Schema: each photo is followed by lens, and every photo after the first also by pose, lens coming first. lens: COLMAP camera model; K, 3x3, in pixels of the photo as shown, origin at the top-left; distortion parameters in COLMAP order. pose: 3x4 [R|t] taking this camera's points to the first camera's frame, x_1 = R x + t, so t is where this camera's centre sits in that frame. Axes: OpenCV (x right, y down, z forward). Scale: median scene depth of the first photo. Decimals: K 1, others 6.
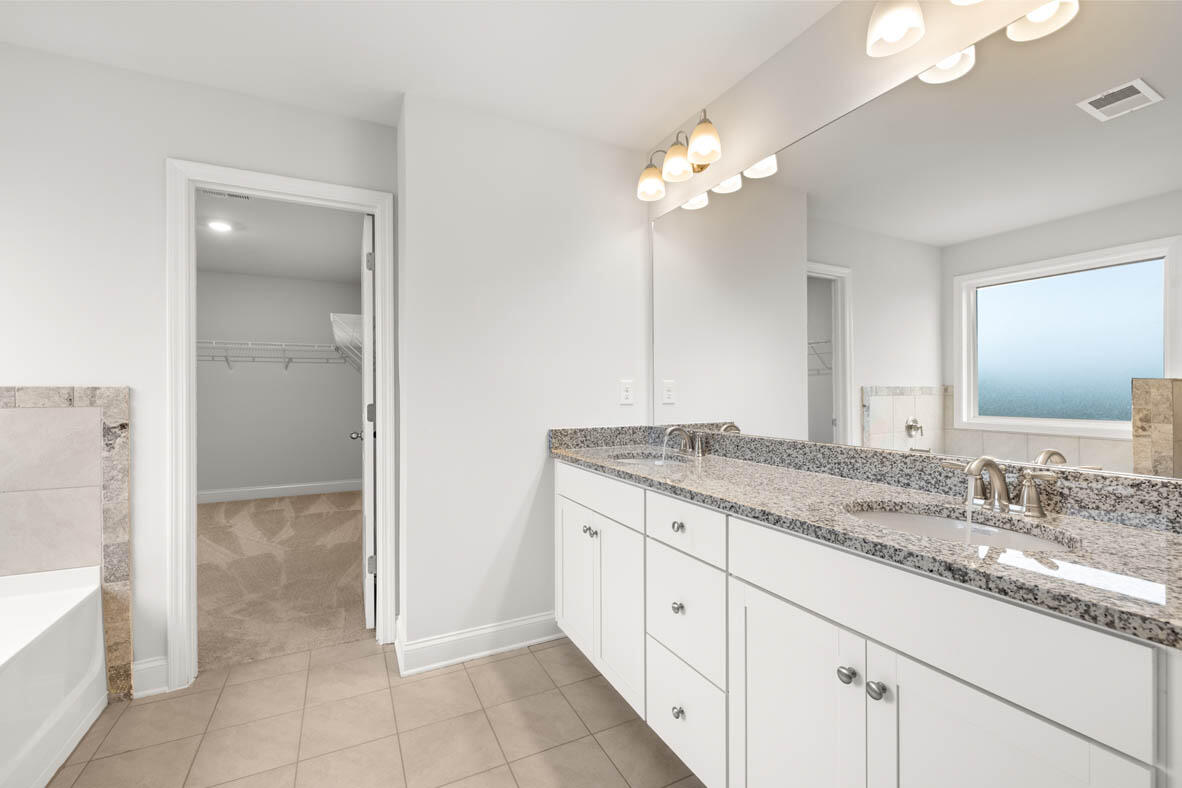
lens RADIAL K [[501.4, 0, 599.3], [0, 501.4, 388.4], [0, 0, 1]] dist [-0.001134, 0.000072]
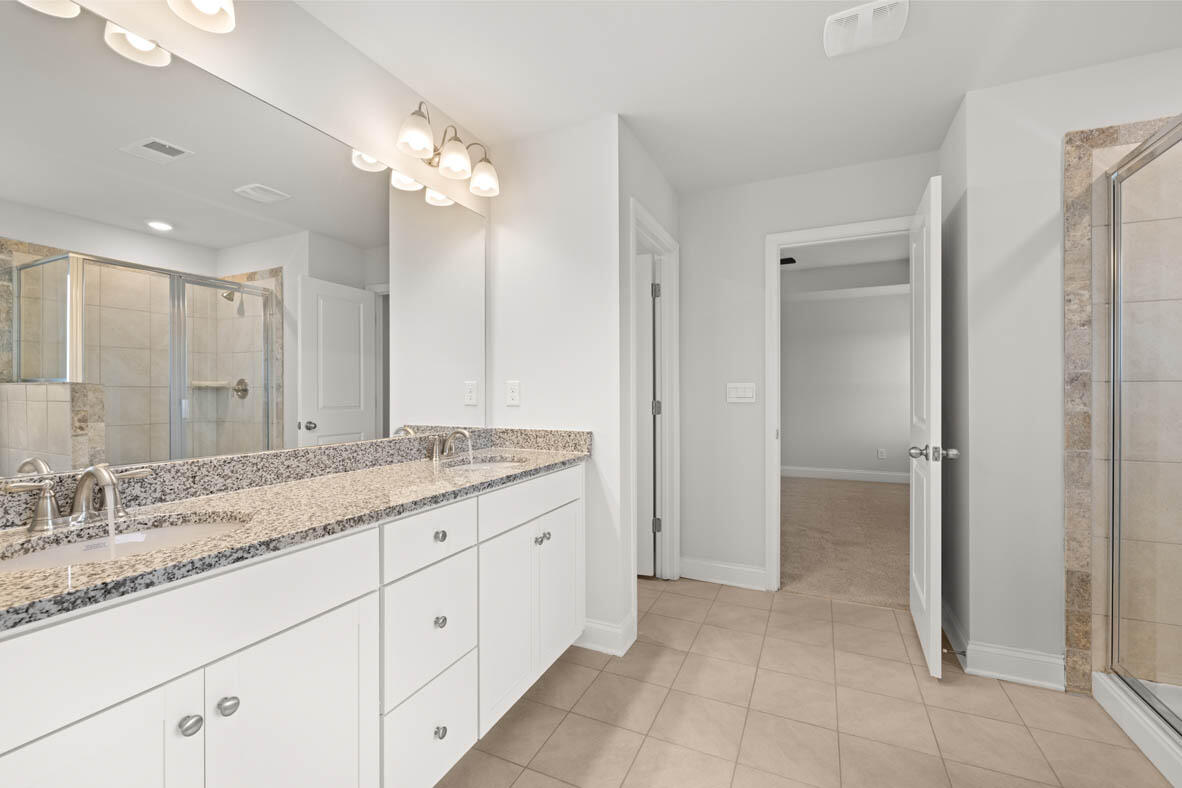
lens RADIAL K [[501.4, 0, 596.9], [0, 501.4, 396.0], [0, 0, 1]] dist [-0.001134, 0.000072]
pose [[-0.616837, -0.003551, 0.787083, -0.703618], [-0.001353, 0.999993, 0.003452, 0.007783], [-0.787090, 0.001064, -0.616838, 1.237484]]
